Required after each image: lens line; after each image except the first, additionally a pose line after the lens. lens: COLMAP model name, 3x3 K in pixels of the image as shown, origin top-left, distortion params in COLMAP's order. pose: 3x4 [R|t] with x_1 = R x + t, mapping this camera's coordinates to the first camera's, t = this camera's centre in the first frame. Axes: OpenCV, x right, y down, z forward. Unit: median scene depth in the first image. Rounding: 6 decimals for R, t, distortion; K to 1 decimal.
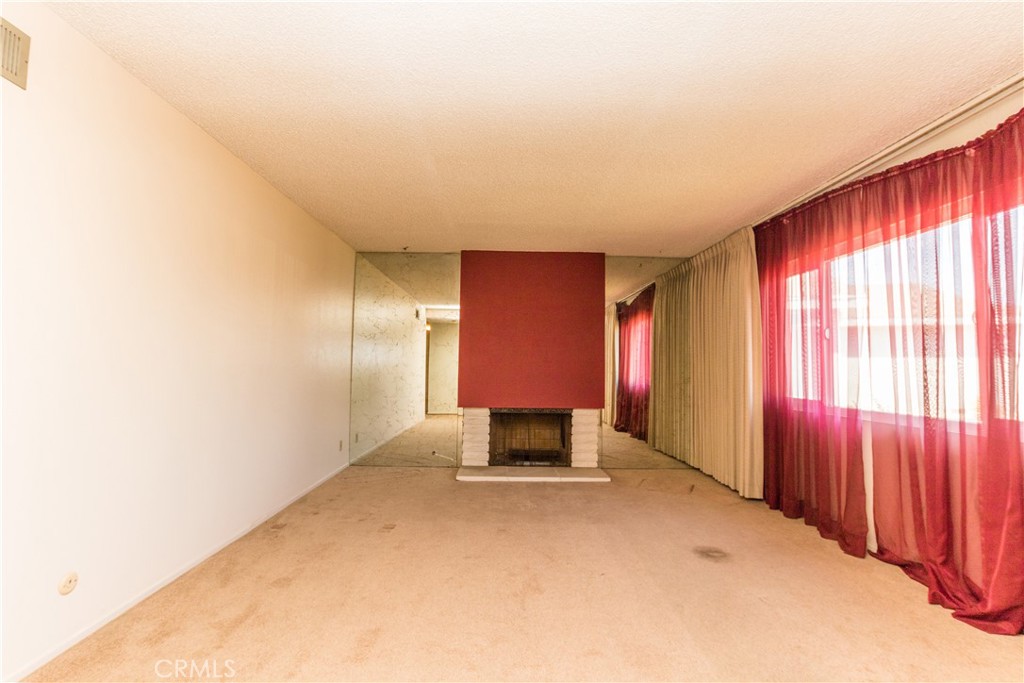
lens RADIAL K [[475.3, 0, 510.6], [0, 475.3, 339.5], [0, 0, 1]] dist [-0.037072, 0.005586]
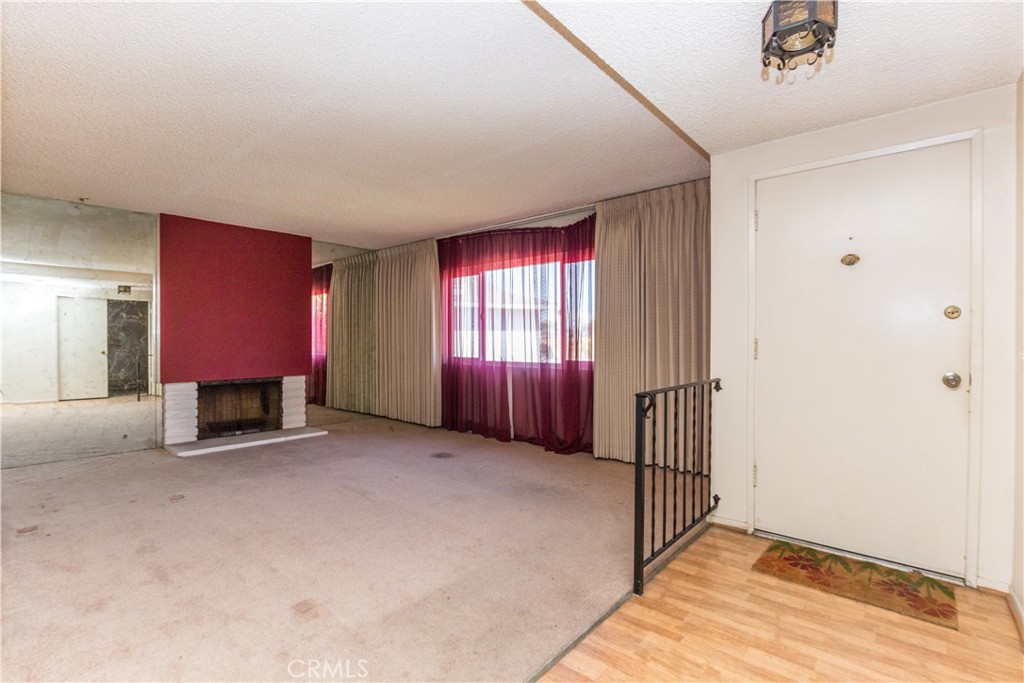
lens RADIAL K [[475.3, 0, 513.3], [0, 475.3, 342.9], [0, 0, 1]] dist [-0.037072, 0.005586]
pose [[0.665551, -0.017567, 0.746145, -0.468982], [-0.032321, 0.998107, 0.052329, -0.009784], [-0.745652, -0.058944, 0.663724, -0.168318]]
